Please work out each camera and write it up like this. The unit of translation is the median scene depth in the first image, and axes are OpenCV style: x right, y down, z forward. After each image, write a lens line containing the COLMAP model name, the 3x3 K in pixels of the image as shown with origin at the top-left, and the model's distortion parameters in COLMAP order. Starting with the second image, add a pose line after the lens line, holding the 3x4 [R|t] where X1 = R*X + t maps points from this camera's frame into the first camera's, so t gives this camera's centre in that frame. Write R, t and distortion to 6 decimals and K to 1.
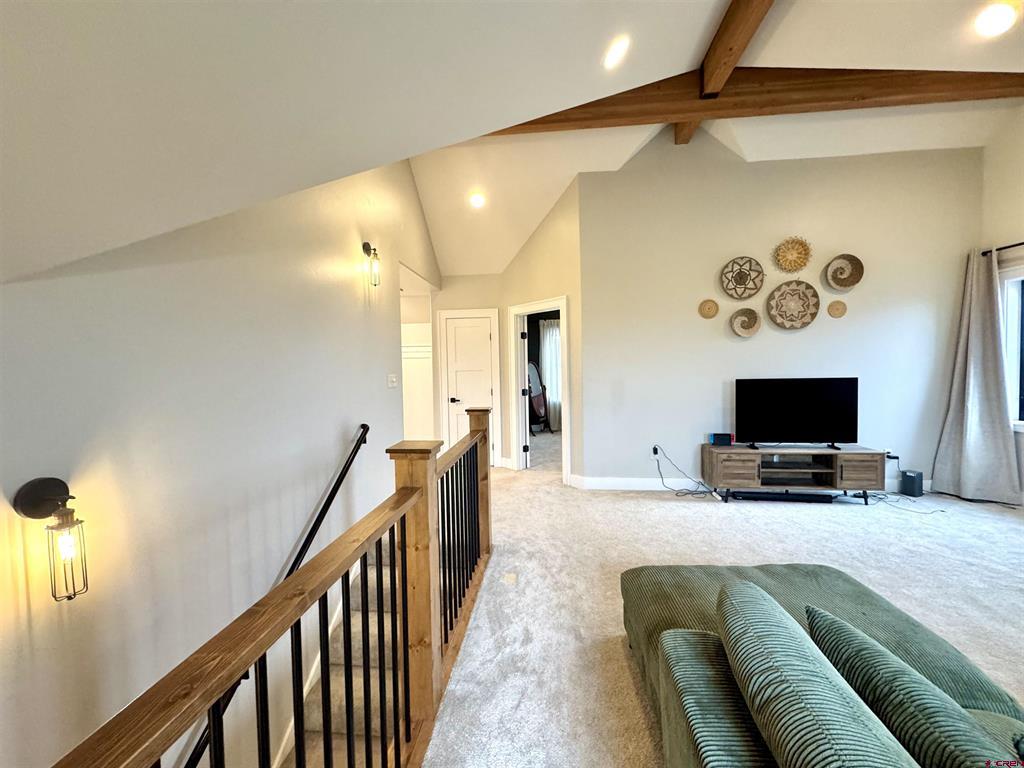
lens RADIAL K [[408.1, 0, 513.6], [0, 408.1, 380.7], [0, 0, 1]] dist [-0.000020, -0.000003]
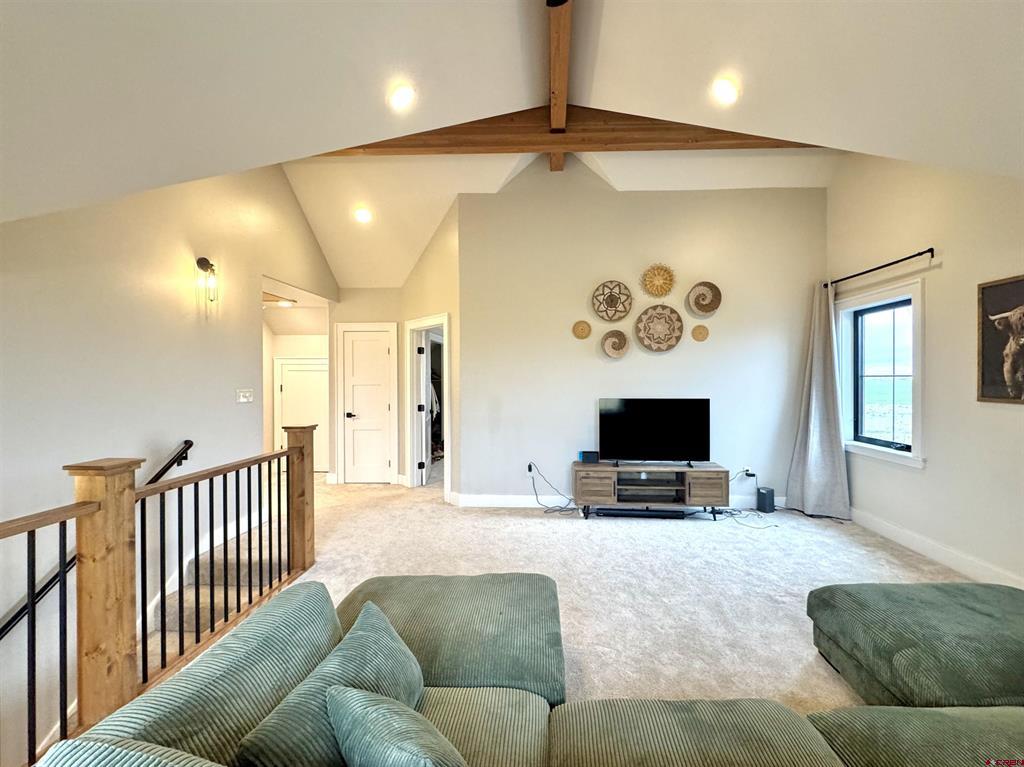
lens RADIAL K [[431.5, 0, 537.6], [0, 431.5, 379.9], [0, 0, 1]] dist [-0.000456, -0.000025]
pose [[0.997690, 0.016589, 0.065878, 0.306307], [-0.014608, 0.999430, -0.030432, -0.014820], [-0.066345, 0.029400, 0.997364, -0.077723]]
